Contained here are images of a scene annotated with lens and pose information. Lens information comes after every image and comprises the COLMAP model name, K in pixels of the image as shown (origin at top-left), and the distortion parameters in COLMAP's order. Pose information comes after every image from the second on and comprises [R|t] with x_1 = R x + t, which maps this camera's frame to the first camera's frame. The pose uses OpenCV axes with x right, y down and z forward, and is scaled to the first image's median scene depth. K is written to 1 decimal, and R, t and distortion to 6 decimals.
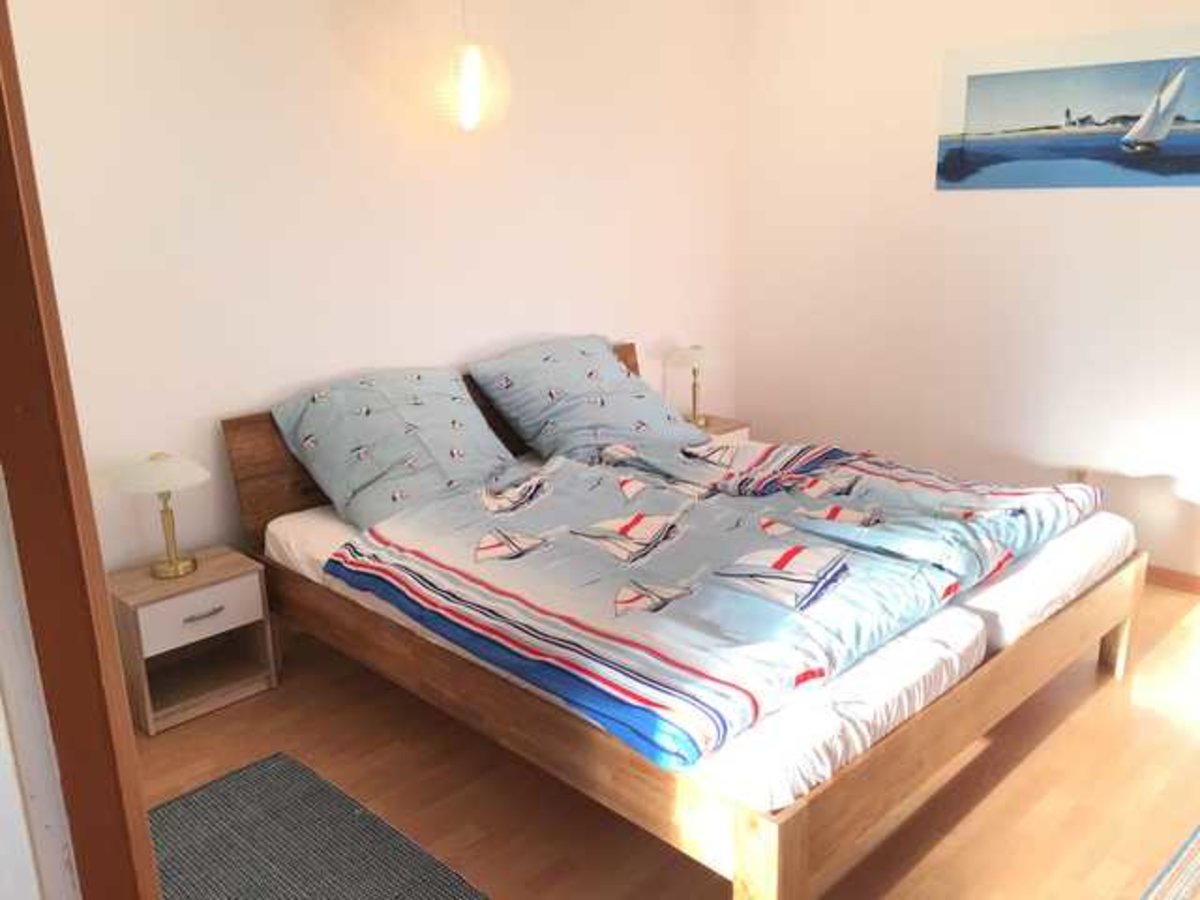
lens RADIAL K [[1009.3, 0, 601.4], [0, 1009.3, 466.7], [0, 0, 1]] dist [0.009051, 0.000319]
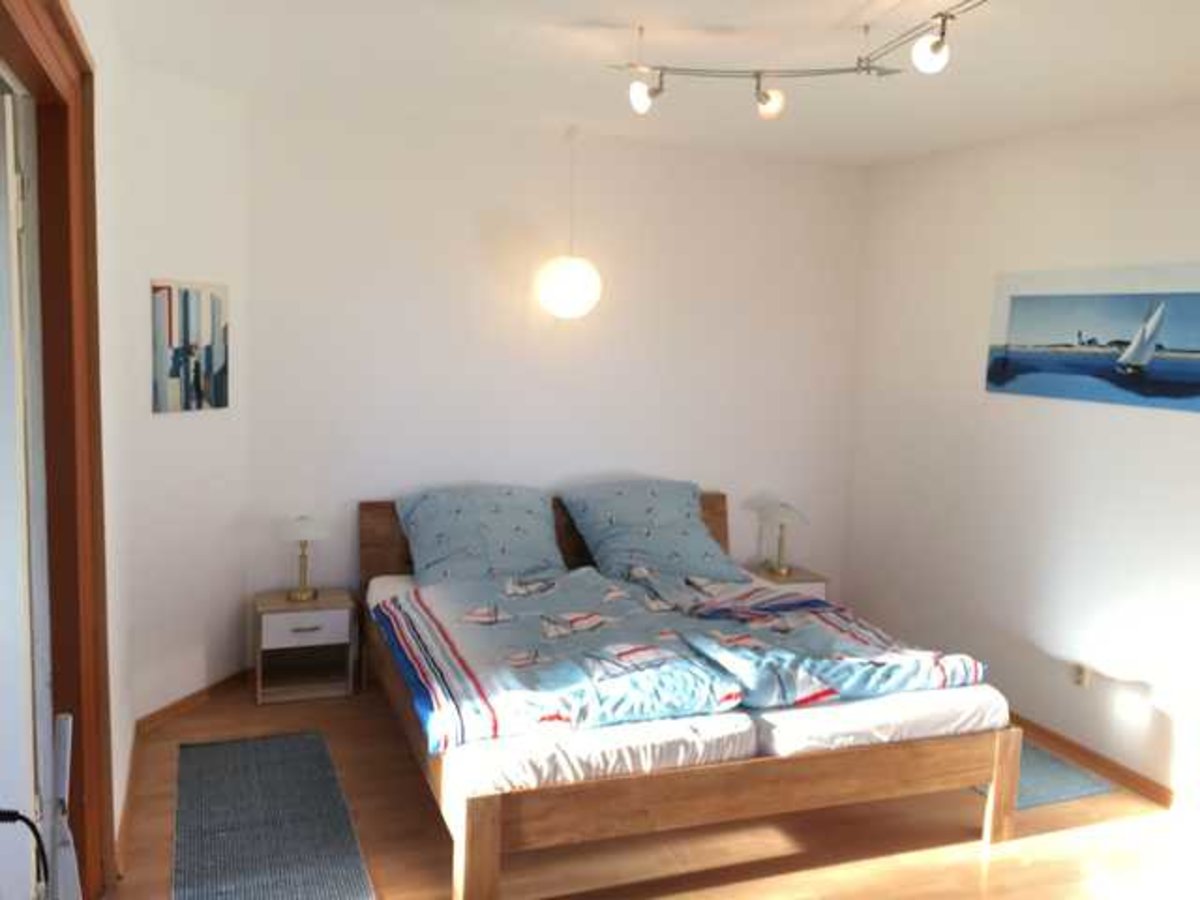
lens RADIAL K [[1013.1, 0, 598.3], [0, 1013.1, 448.8], [0, 0, 1]] dist [0.038547, 0.006849]
pose [[0.912522, 0.108757, -0.394305, 0.492854], [-0.172201, 0.976557, -0.129164, 0.008229], [0.371014, 0.185765, 0.909857, -0.211423]]
